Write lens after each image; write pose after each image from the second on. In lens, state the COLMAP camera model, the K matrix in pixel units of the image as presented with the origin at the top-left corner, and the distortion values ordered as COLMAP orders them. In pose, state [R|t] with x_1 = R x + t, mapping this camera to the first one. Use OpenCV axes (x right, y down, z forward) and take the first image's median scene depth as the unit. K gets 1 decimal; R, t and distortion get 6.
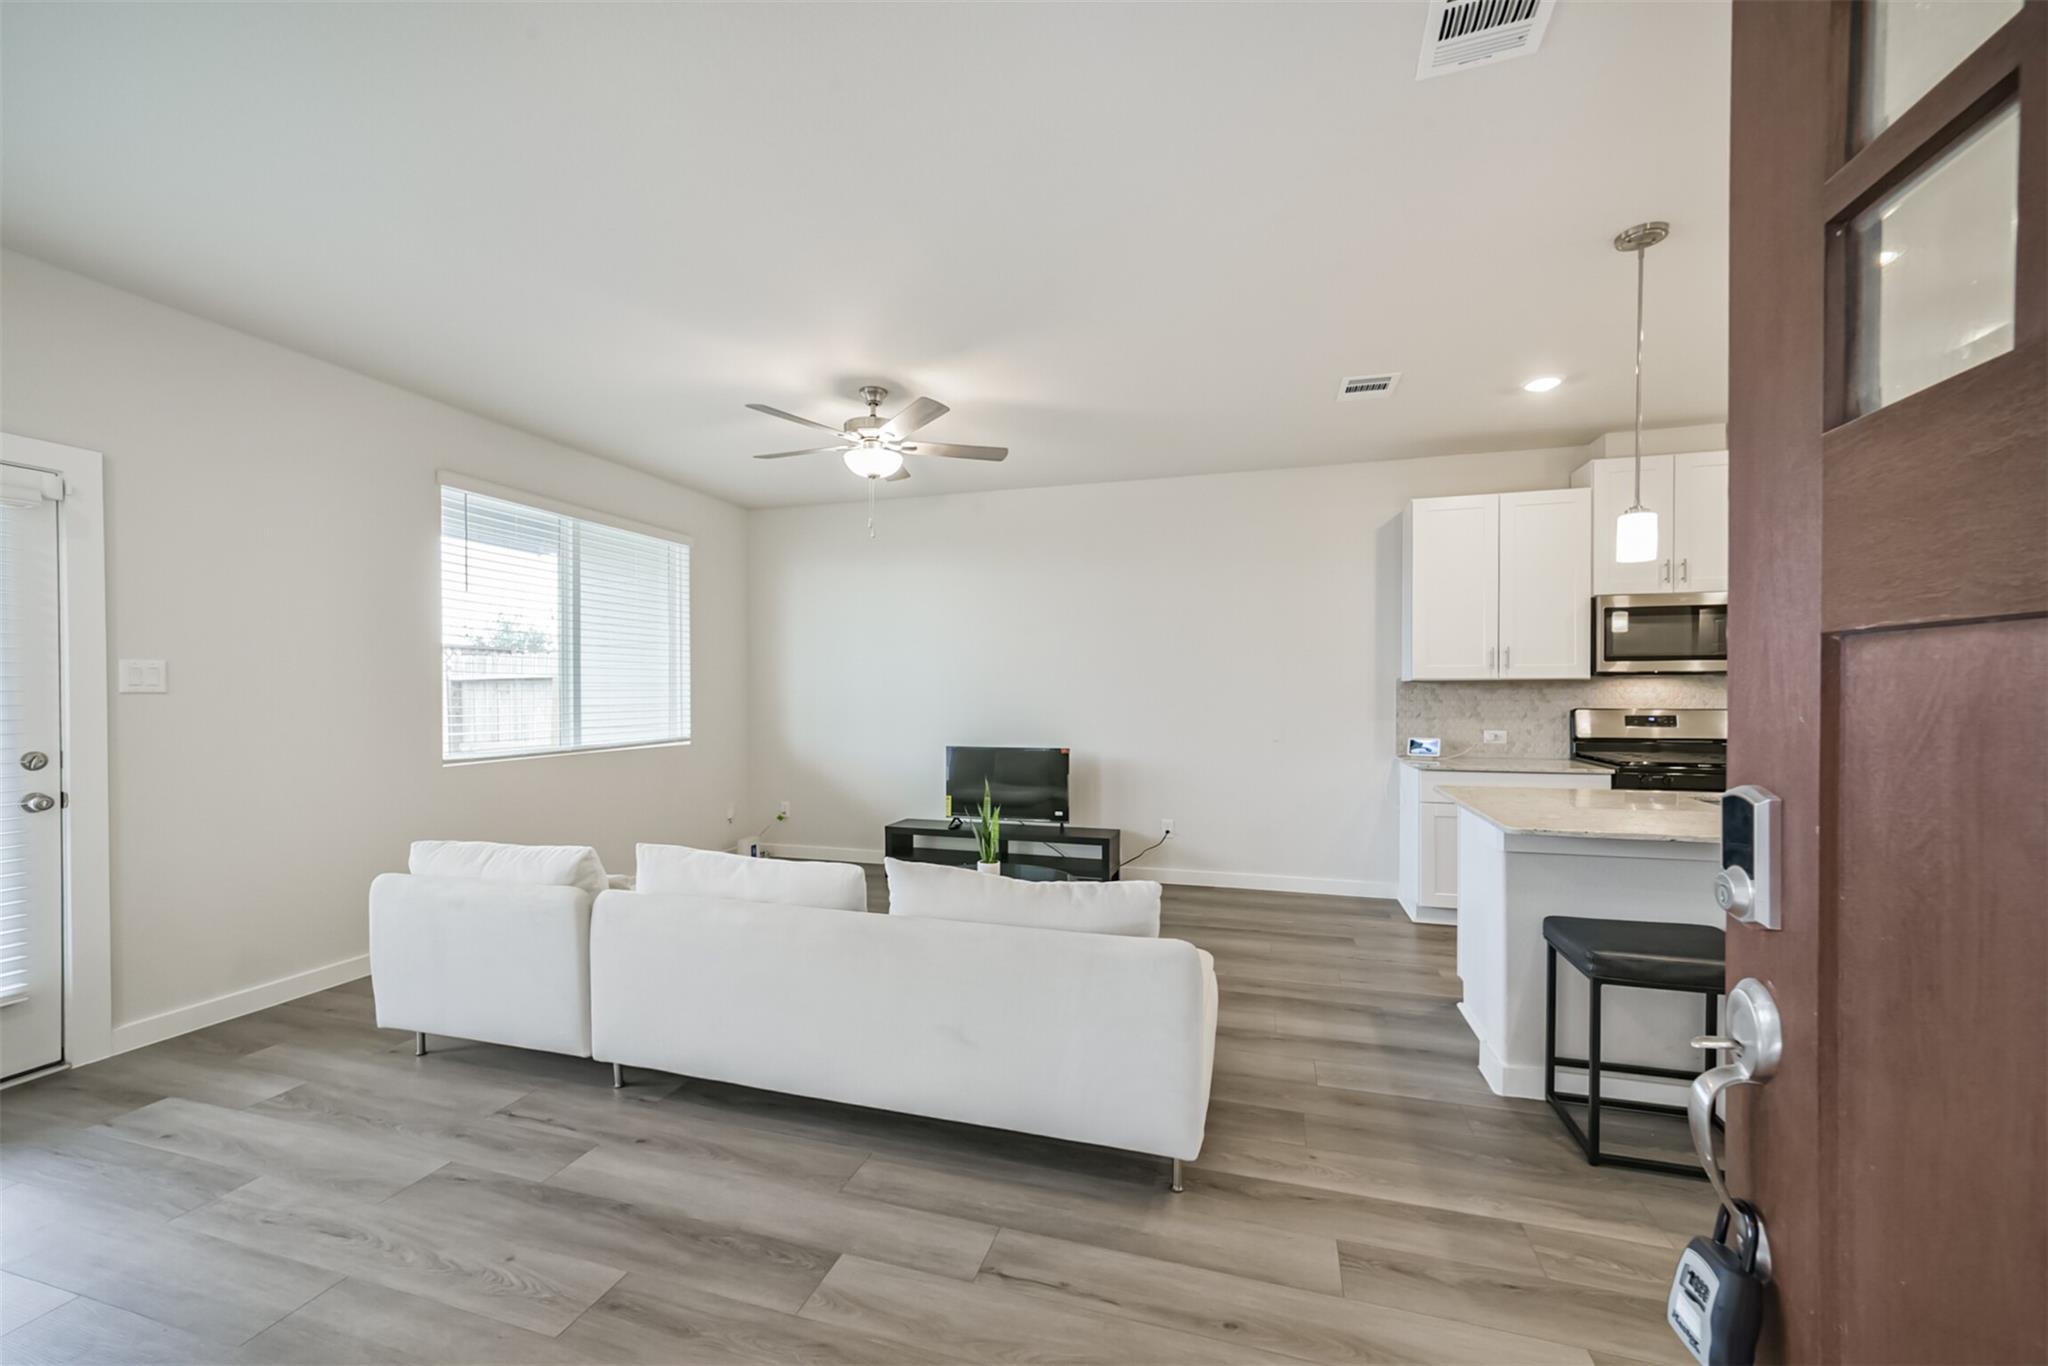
lens RADIAL K [[788.7, 0, 1027.4], [0, 788.7, 694.4], [0, 0, 1]] dist [-0.016431, 0.005881]
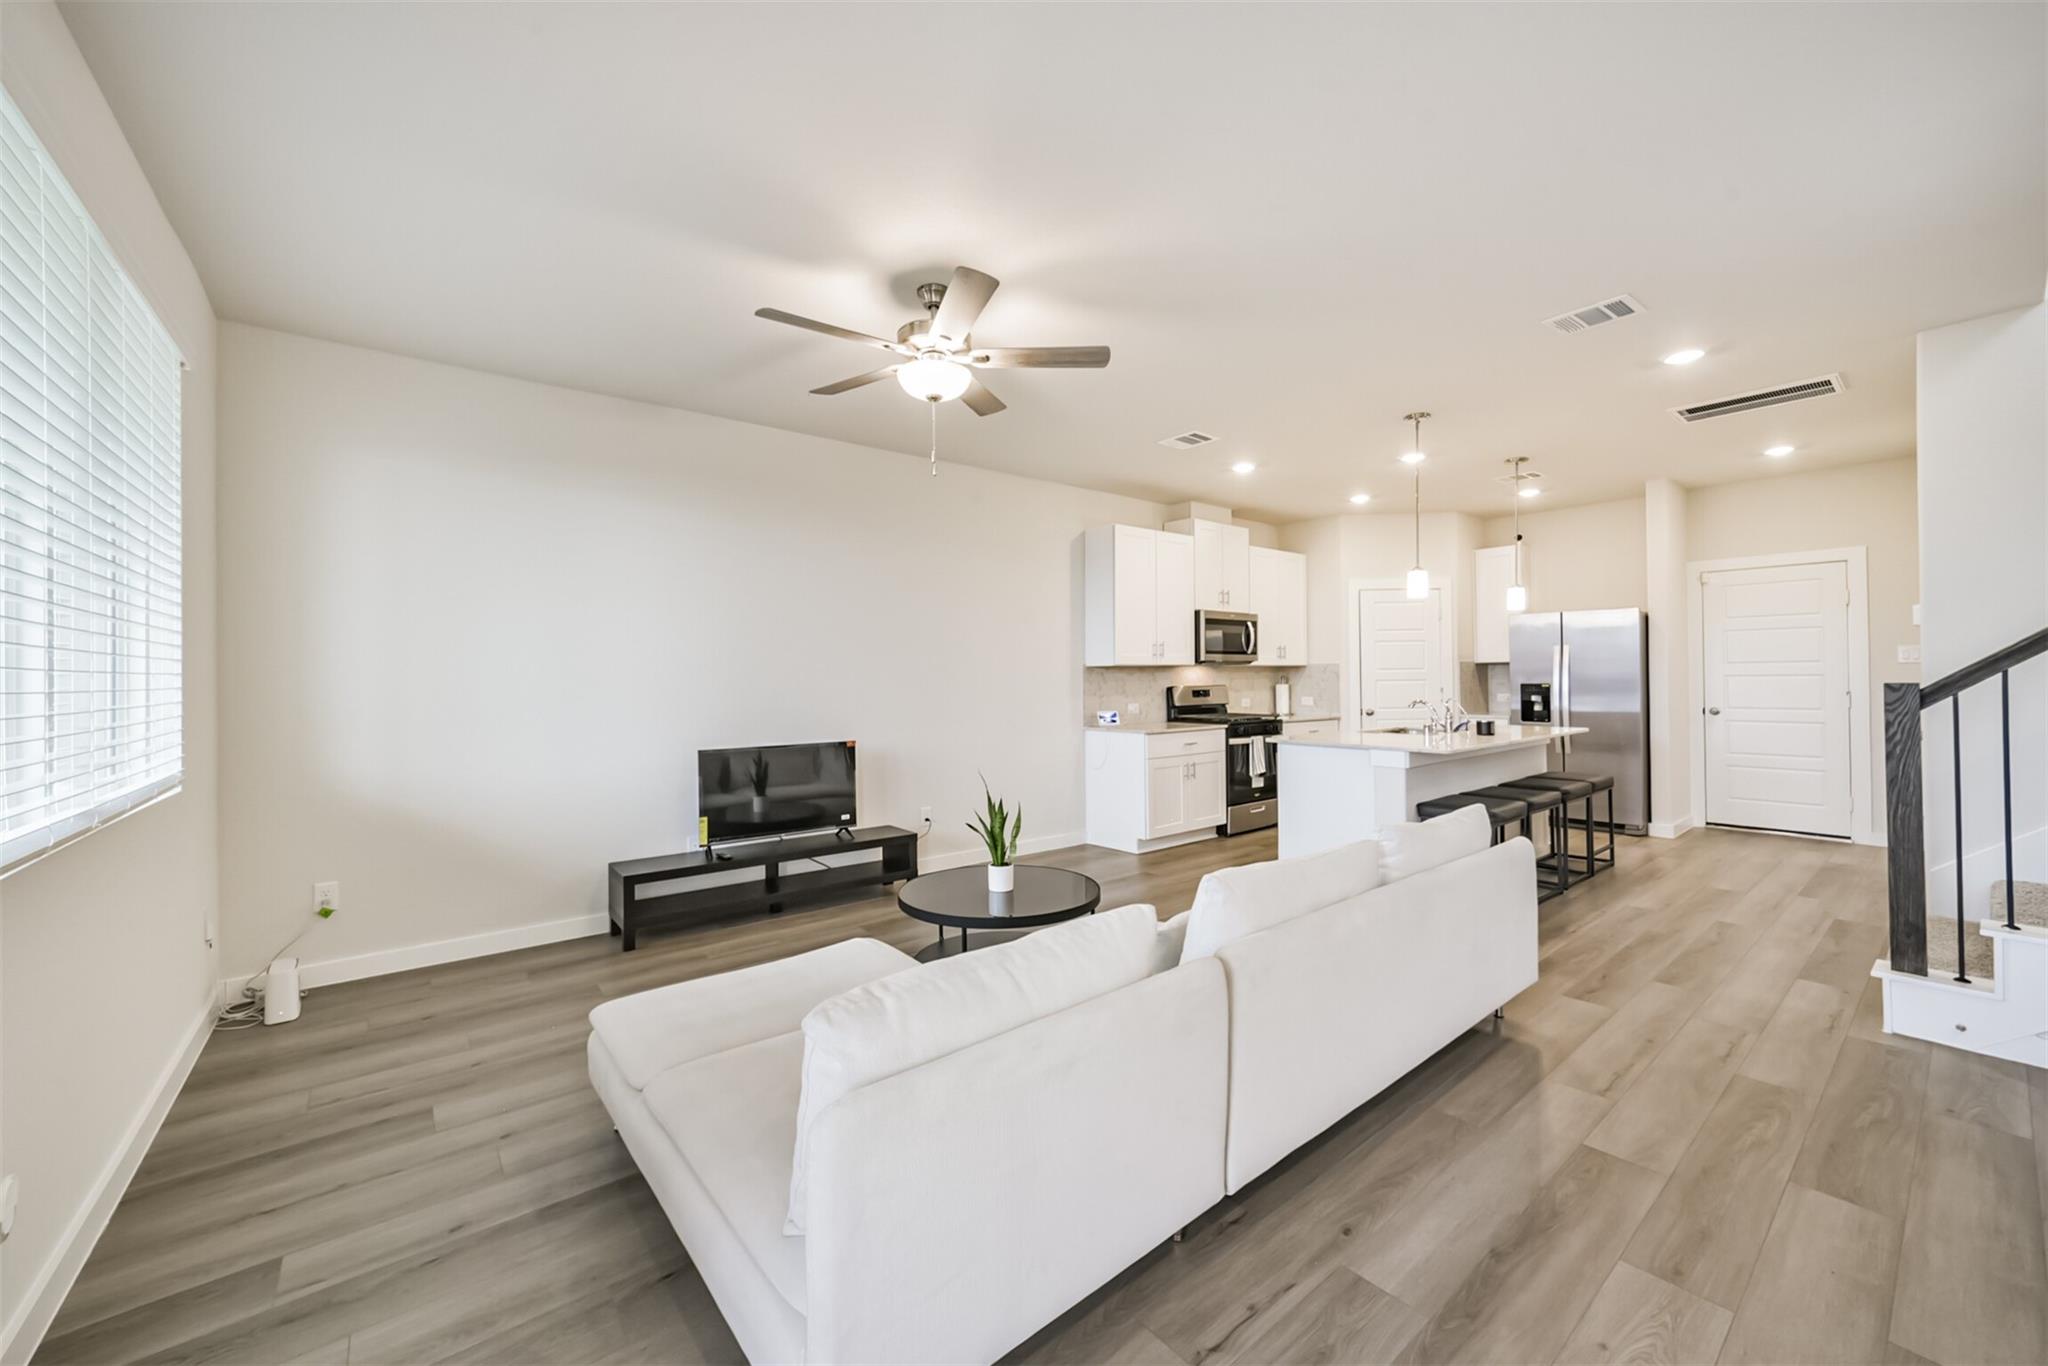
lens RADIAL K [[788.7, 0, 1034.2], [0, 788.7, 672.6], [0, 0, 1]] dist [-0.016431, 0.005881]
pose [[0.557753, 0.001517, 0.830005, -0.684396], [0.012117, 0.999877, -0.009969, 0.004712], [-0.829918, 0.015617, 0.557666, 0.418338]]
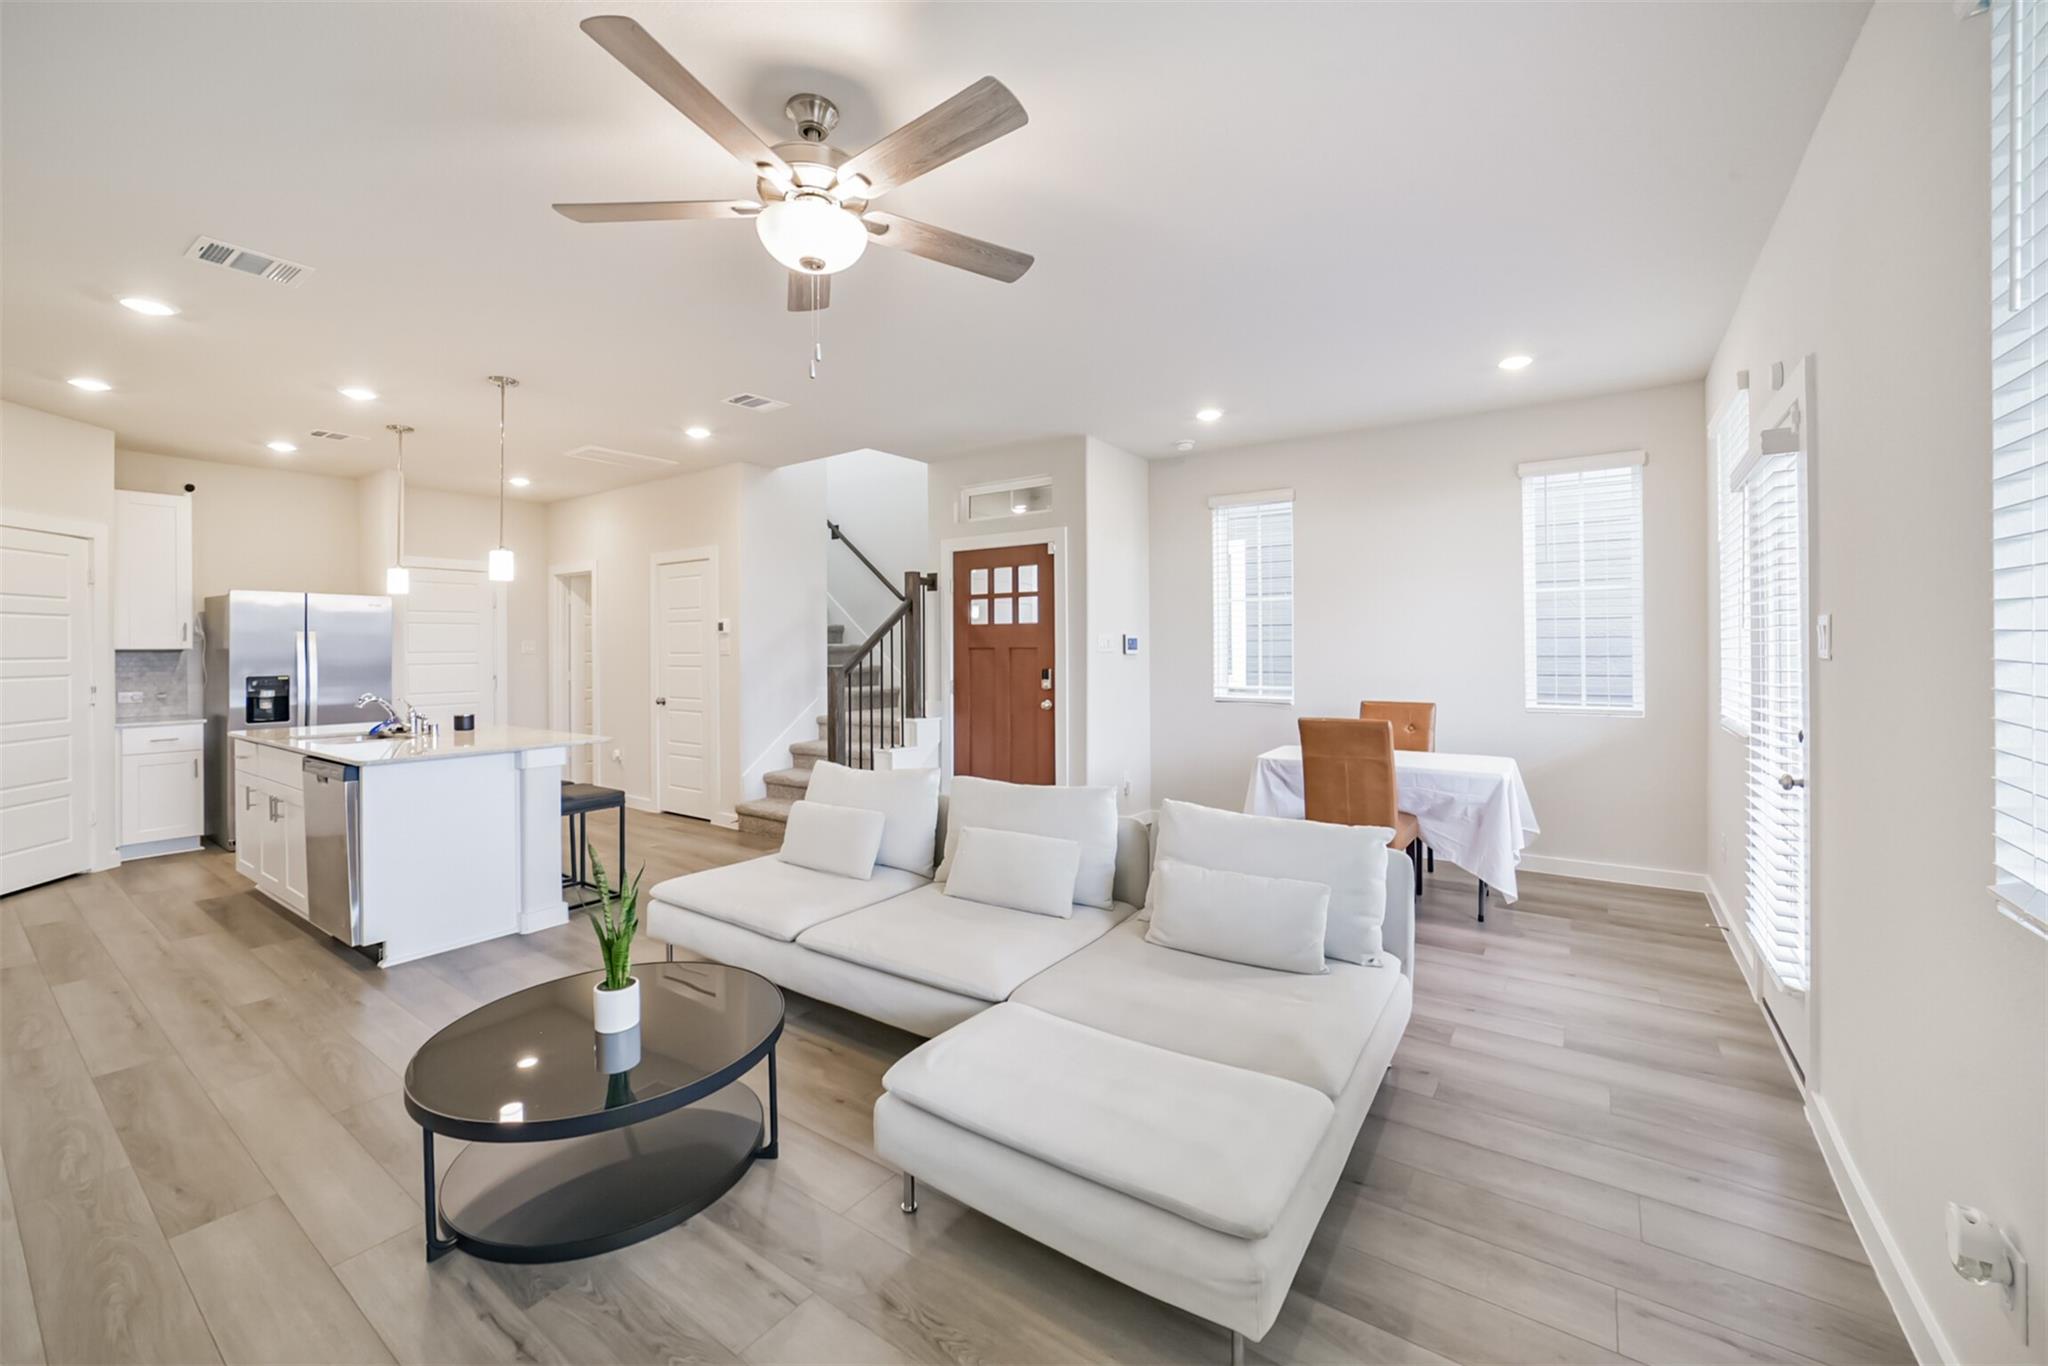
lens RADIAL K [[788.7, 0, 1010.4], [0, 788.7, 651.5], [0, 0, 1]] dist [-0.016431, 0.005881]
pose [[-0.948924, 0.006578, 0.315436, -0.422293], [0.009734, 0.999917, 0.008429, -0.015579], [-0.315355, 0.011069, -0.948909, 1.266856]]
